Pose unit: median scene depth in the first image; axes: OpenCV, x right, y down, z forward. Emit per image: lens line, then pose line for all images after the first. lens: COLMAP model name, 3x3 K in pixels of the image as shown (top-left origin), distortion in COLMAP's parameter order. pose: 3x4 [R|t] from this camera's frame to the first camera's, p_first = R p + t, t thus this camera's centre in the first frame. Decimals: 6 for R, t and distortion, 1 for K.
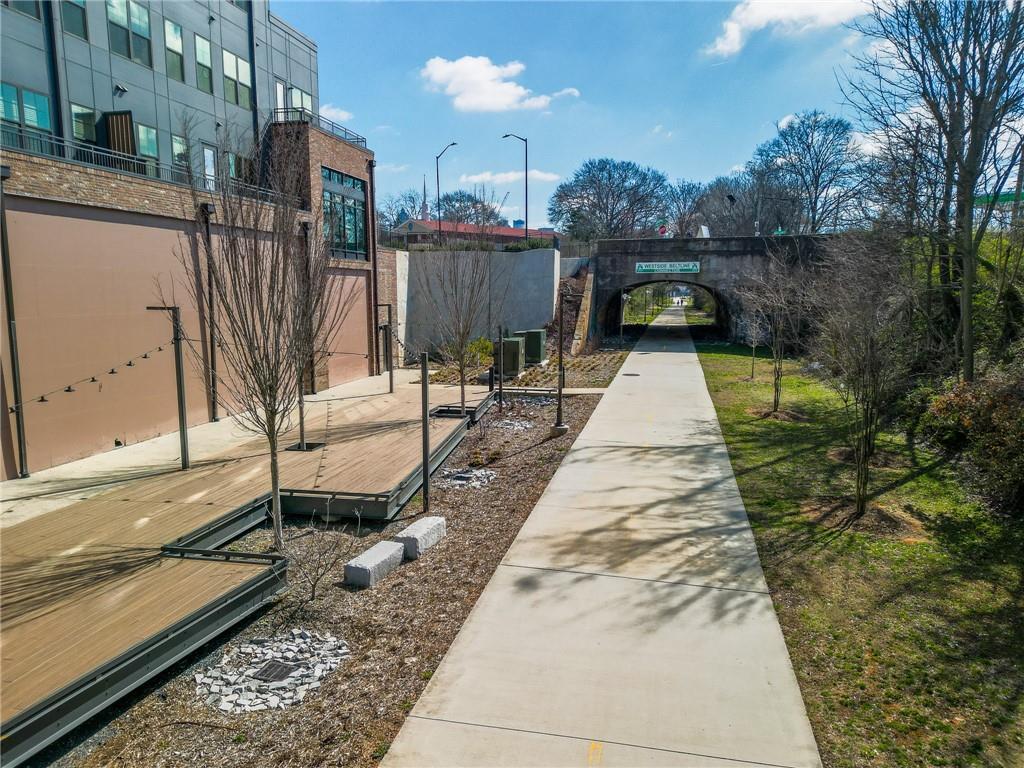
lens RADIAL K [[732.7, 0, 512.0], [0, 732.7, 384.0], [0, 0, 1]] dist [0.080428, -0.092828]
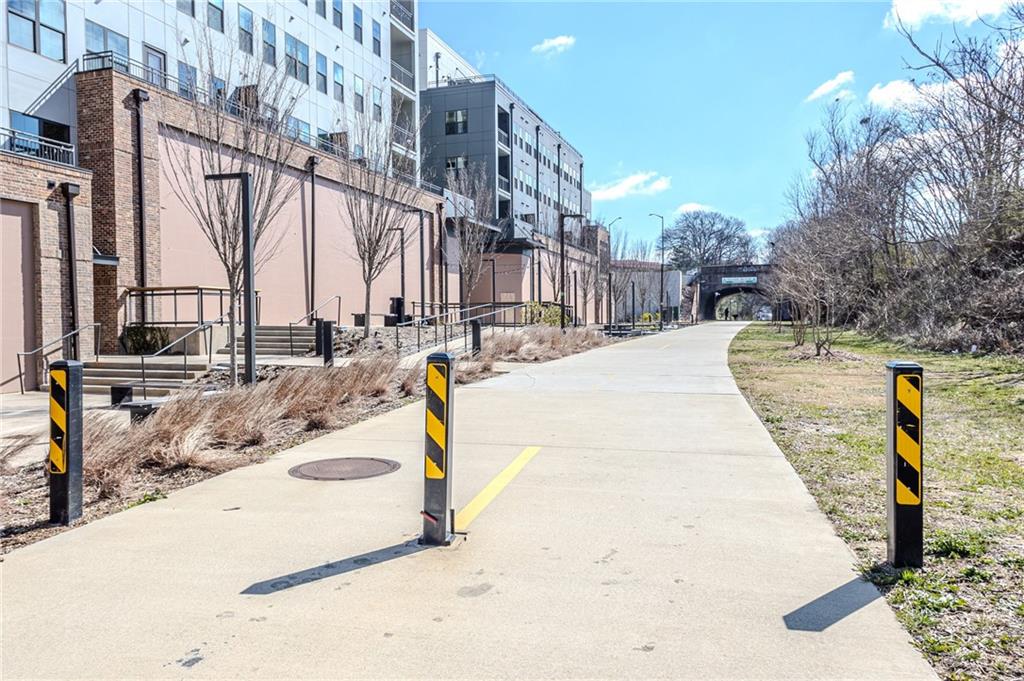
lens RADIAL K [[771.4, 0, 497.8], [0, 771.4, 338.0], [0, 0, 1]] dist [0.023834, 0.000594]
pose [[0.992577, -0.006096, -0.121469, -0.155134], [-0.007344, 0.993916, -0.109895, 0.200030], [0.121400, 0.109971, 0.986493, -0.959829]]
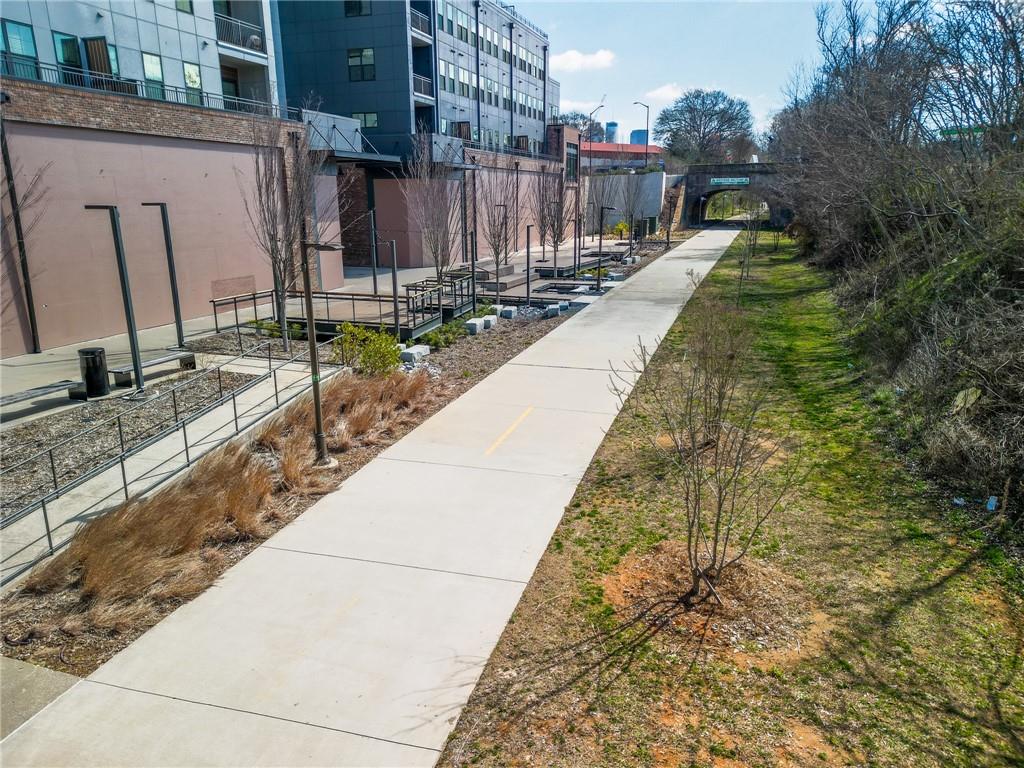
lens RADIAL K [[732.7, 0, 512.0], [0, 732.7, 384.0], [0, 0, 1]] dist [0.080428, -0.092828]
pose [[0.993098, 0.022735, -0.115064, -0.077570], [-0.008717, 0.992626, 0.120901, 0.099731], [0.116965, -0.119063, 0.985973, -0.764910]]
